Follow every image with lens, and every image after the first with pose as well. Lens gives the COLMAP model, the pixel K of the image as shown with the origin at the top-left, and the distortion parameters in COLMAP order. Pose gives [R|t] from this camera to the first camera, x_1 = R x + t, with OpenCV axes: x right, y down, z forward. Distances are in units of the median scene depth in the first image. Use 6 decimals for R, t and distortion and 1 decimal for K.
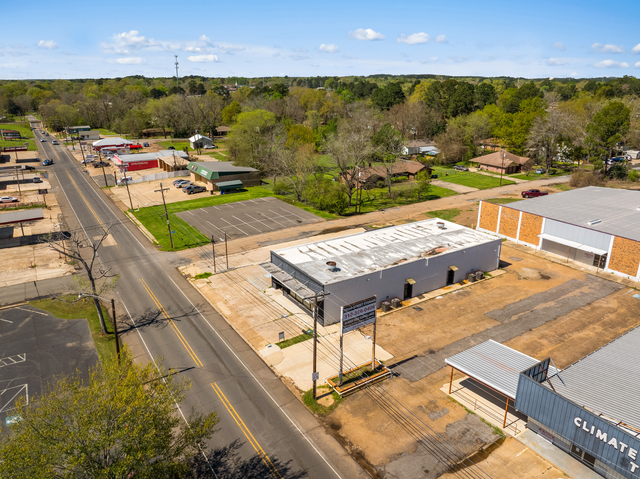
lens RADIAL K [[464.9, 0, 320.0], [0, 464.9, 239.5], [0, 0, 1]] dist [-0.044888, -0.000249]
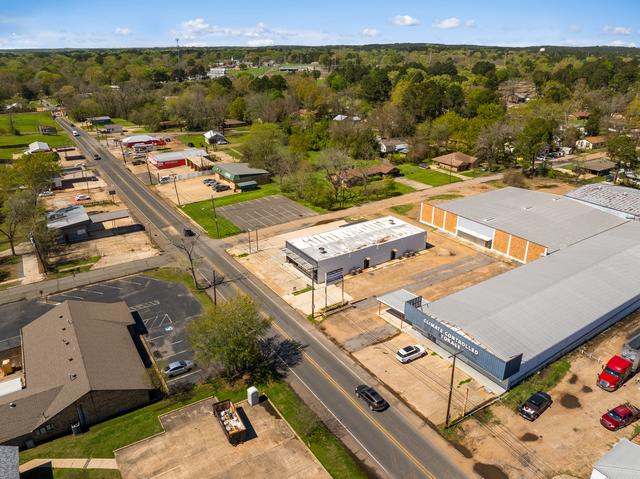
lens RADIAL K [[456.2, 0, 320.0], [0, 456.2, 239.5], [0, 0, 1]] dist [-0.039584, -0.002050]
pose [[0.999921, -0.008721, 0.009018, 0.002174], [0.008102, 0.997751, 0.066545, -0.069999], [-0.009578, -0.066466, 0.997743, -0.511749]]
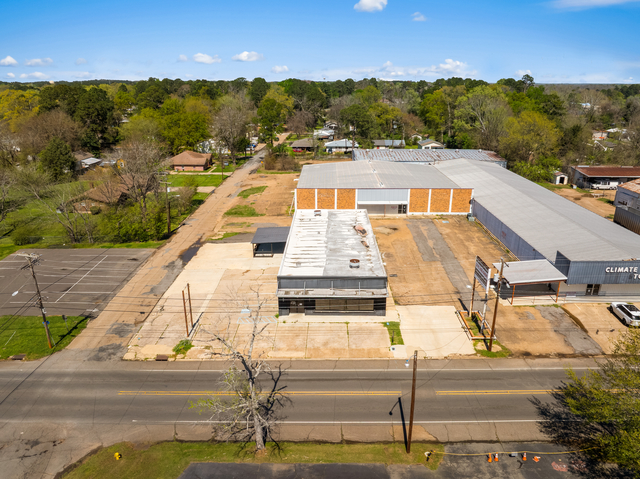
lens RADIAL K [[456.2, 0, 320.0], [0, 456.2, 239.5], [0, 0, 1]] dist [-0.039584, -0.002050]
pose [[0.555691, -0.274243, 0.784856, -0.570913], [0.273767, 0.951739, 0.138723, -0.111204], [-0.785022, 0.137781, 0.603951, 0.311289]]
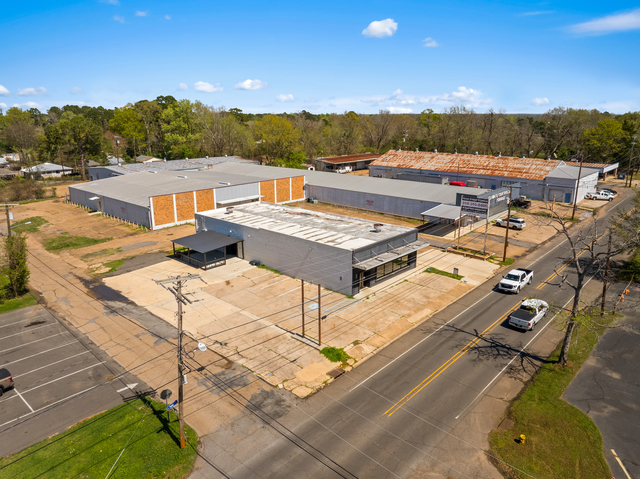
lens RADIAL K [[456.2, 0, 320.0], [0, 456.2, 239.5], [0, 0, 1]] dist [-0.039584, -0.002050]
pose [[-0.245290, -0.257652, 0.934585, -0.648958], [0.320201, 0.888402, 0.328959, -0.213493], [-0.915043, 0.379945, -0.135415, 0.902966]]
